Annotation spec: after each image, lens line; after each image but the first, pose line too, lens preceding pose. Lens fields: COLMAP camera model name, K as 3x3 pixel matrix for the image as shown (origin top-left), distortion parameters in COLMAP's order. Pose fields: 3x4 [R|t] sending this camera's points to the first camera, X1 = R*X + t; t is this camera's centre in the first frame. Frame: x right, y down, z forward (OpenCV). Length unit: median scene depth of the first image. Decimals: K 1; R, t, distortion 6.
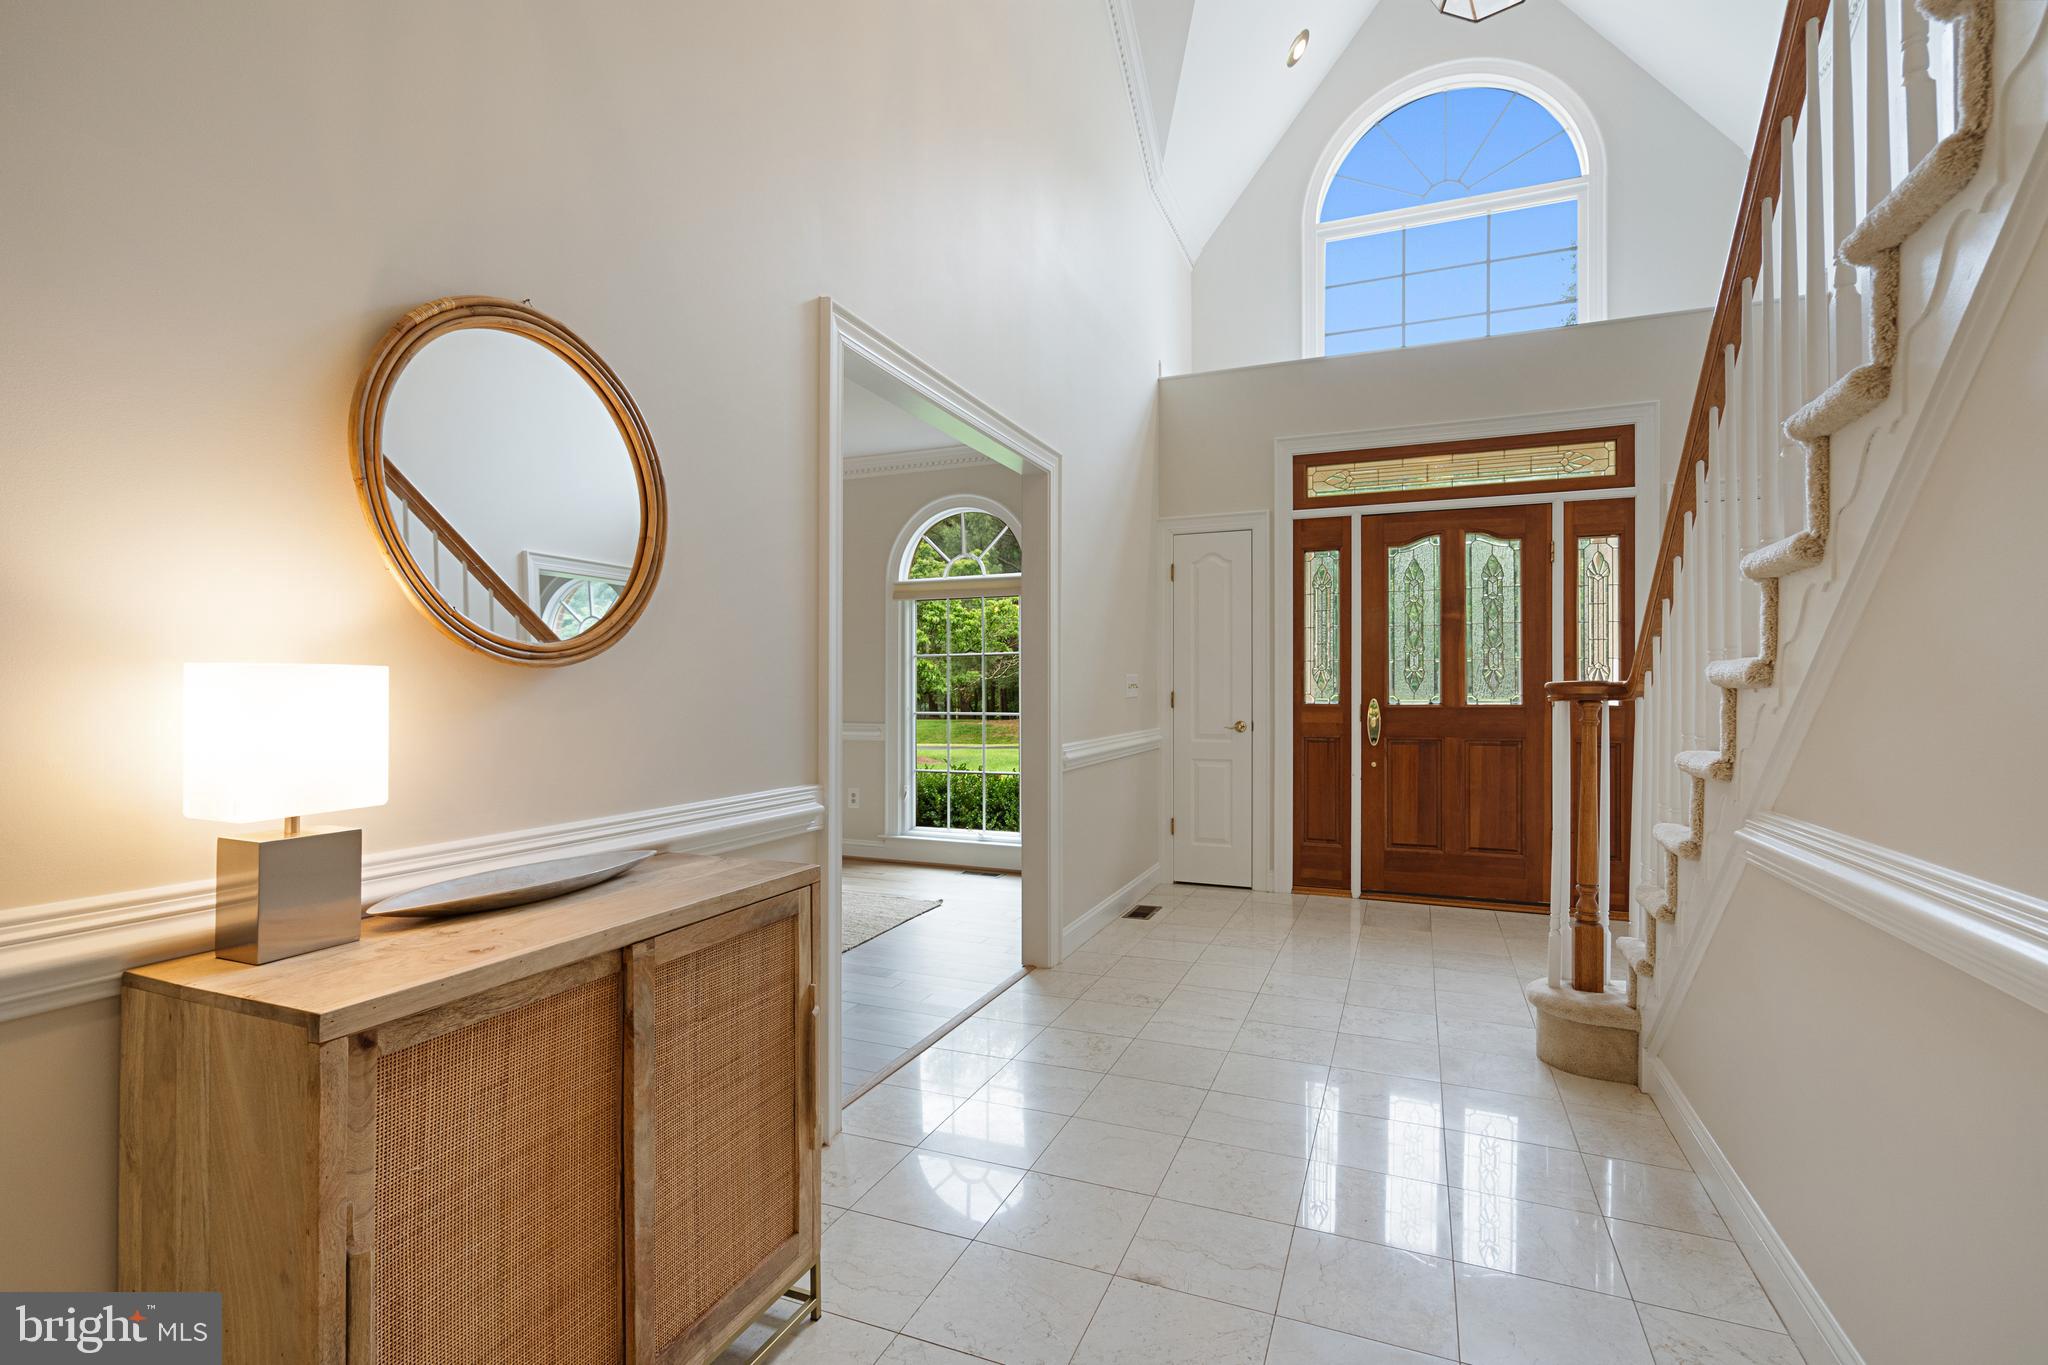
lens RADIAL K [[938.6, 0, 1017.6], [0, 938.6, 696.4], [0, 0, 1]] dist [0.002653, -0.000258]
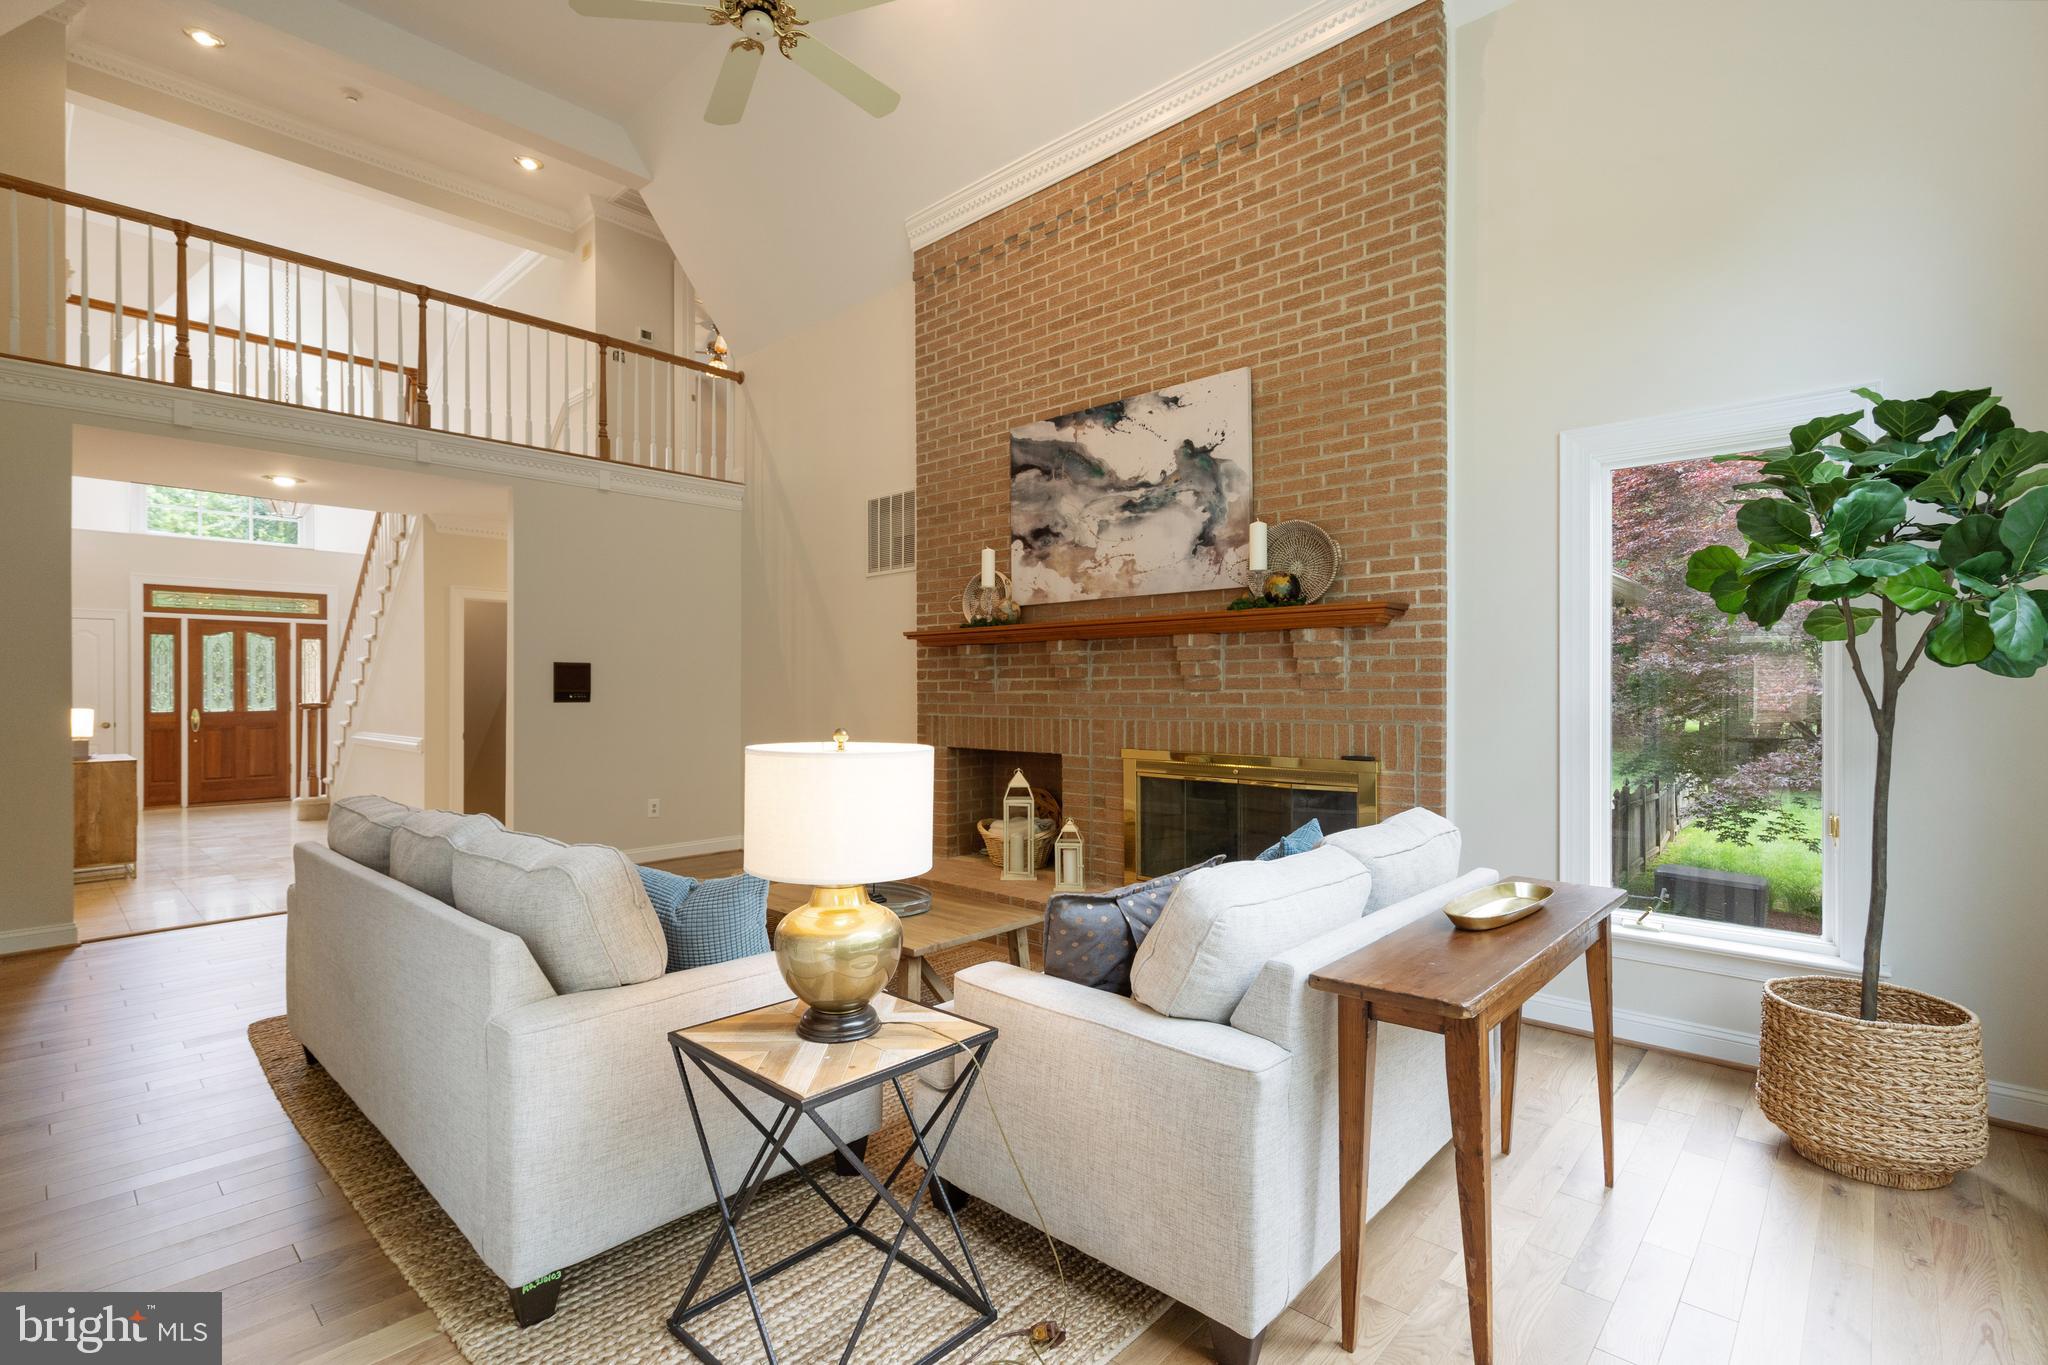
lens RADIAL K [[938.6, 0, 1016.7], [0, 938.6, 685.9], [0, 0, 1]] dist [0.002653, -0.000258]
pose [[0.346971, 0.004422, 0.937865, -0.945882], [0.006611, 0.999953, -0.007161, -0.021665], [-0.937852, 0.008685, 0.346926, -1.427568]]
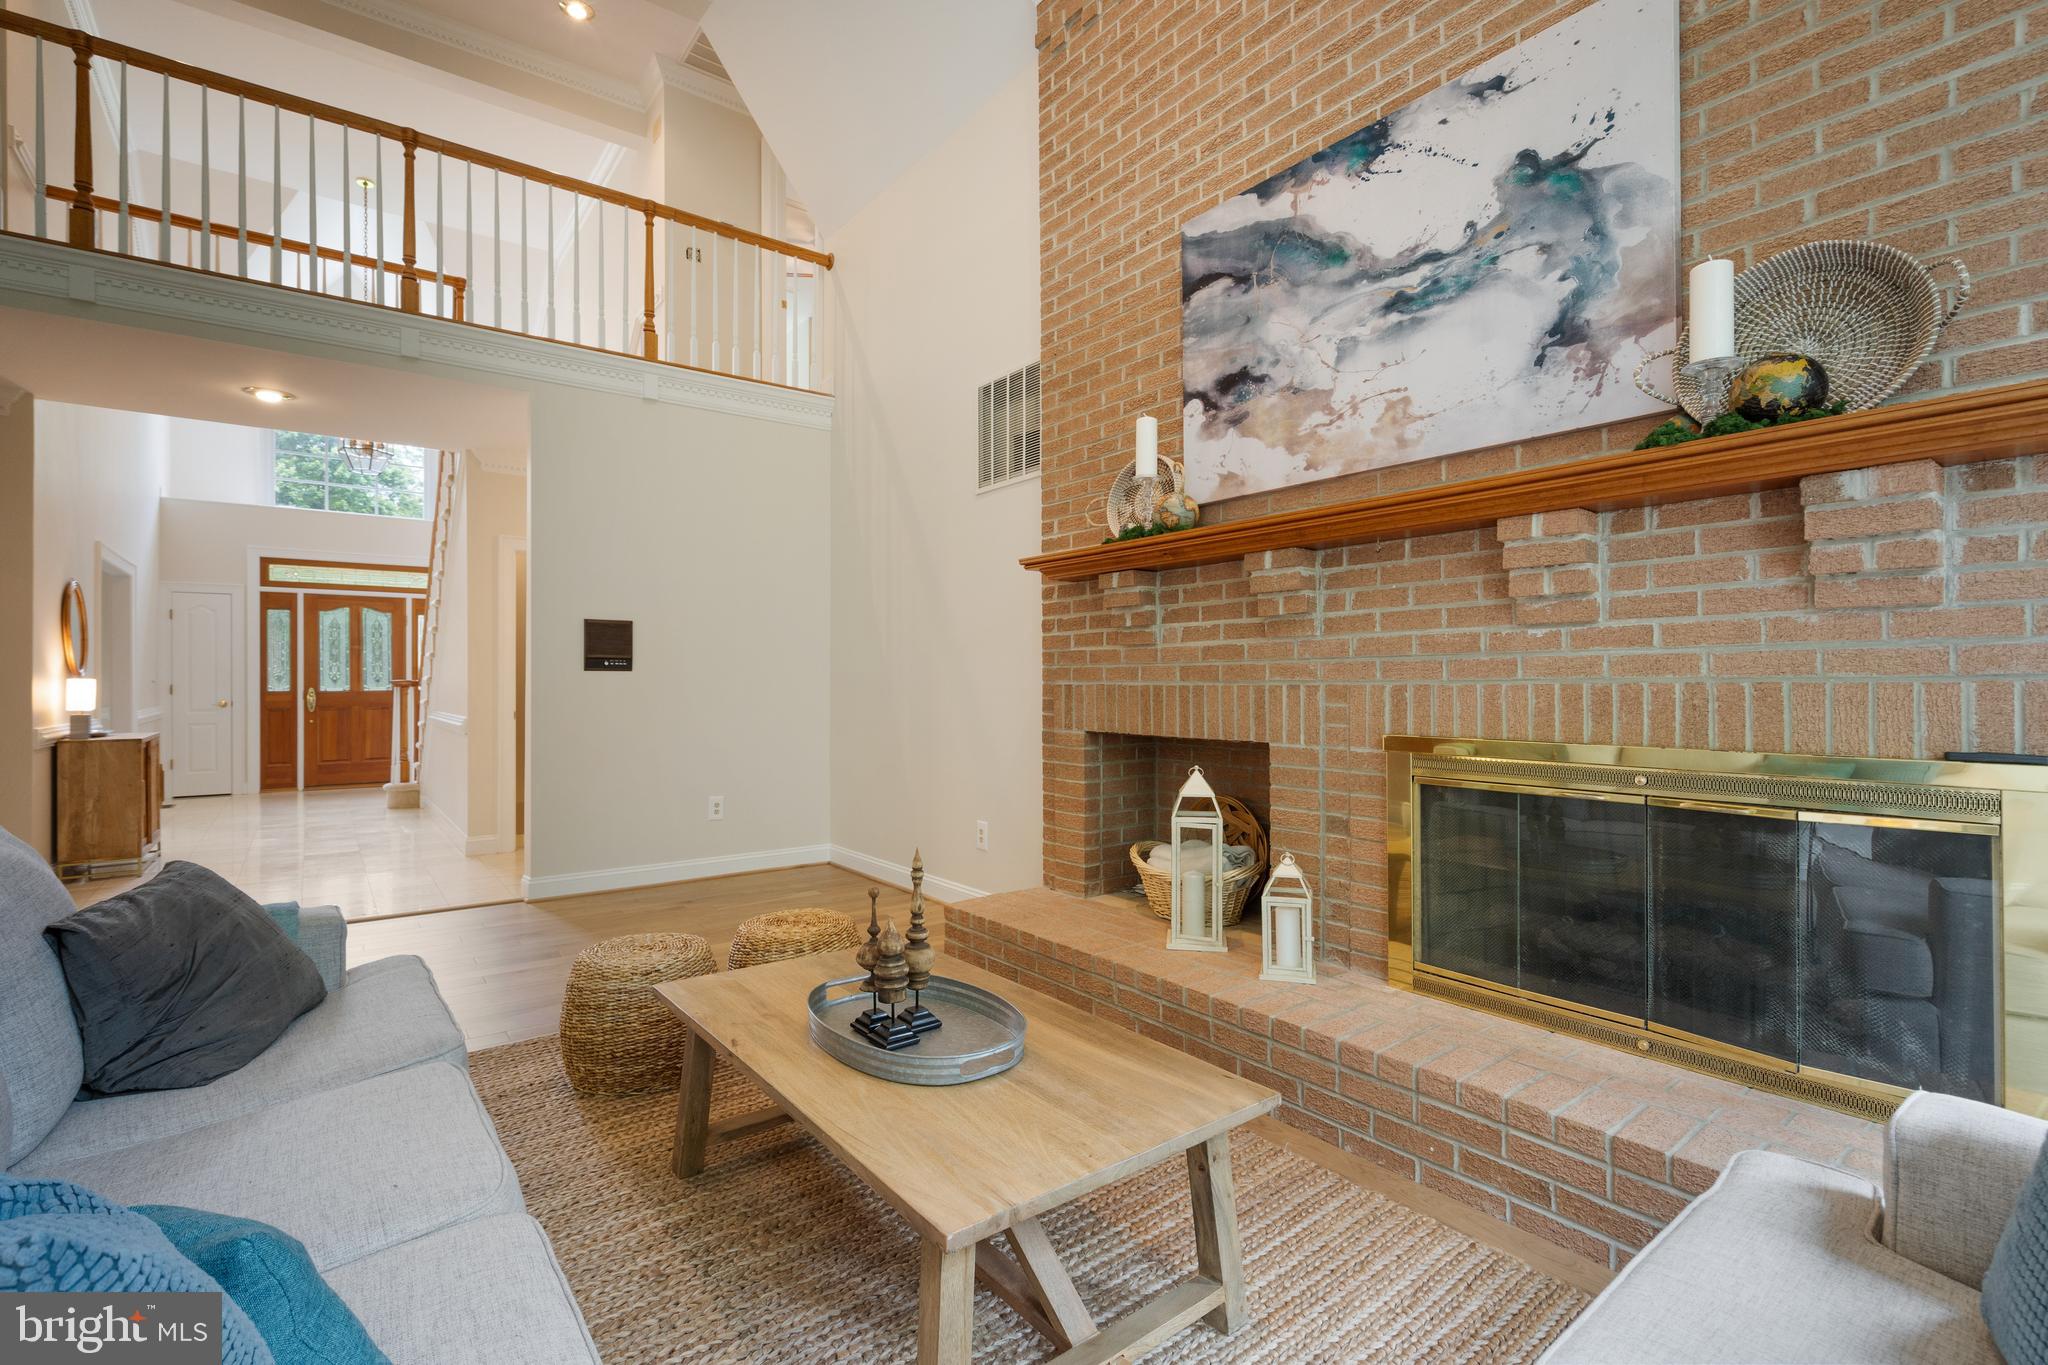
lens RADIAL K [[938.6, 0, 1011.6], [0, 938.6, 678.8], [0, 0, 1]] dist [0.002653, -0.000258]
pose [[0.507548, 0.002120, 0.861621, -0.582012], [0.006917, 0.999955, -0.006535, 0.006623], [-0.861596, 0.009277, 0.507510, -1.283584]]
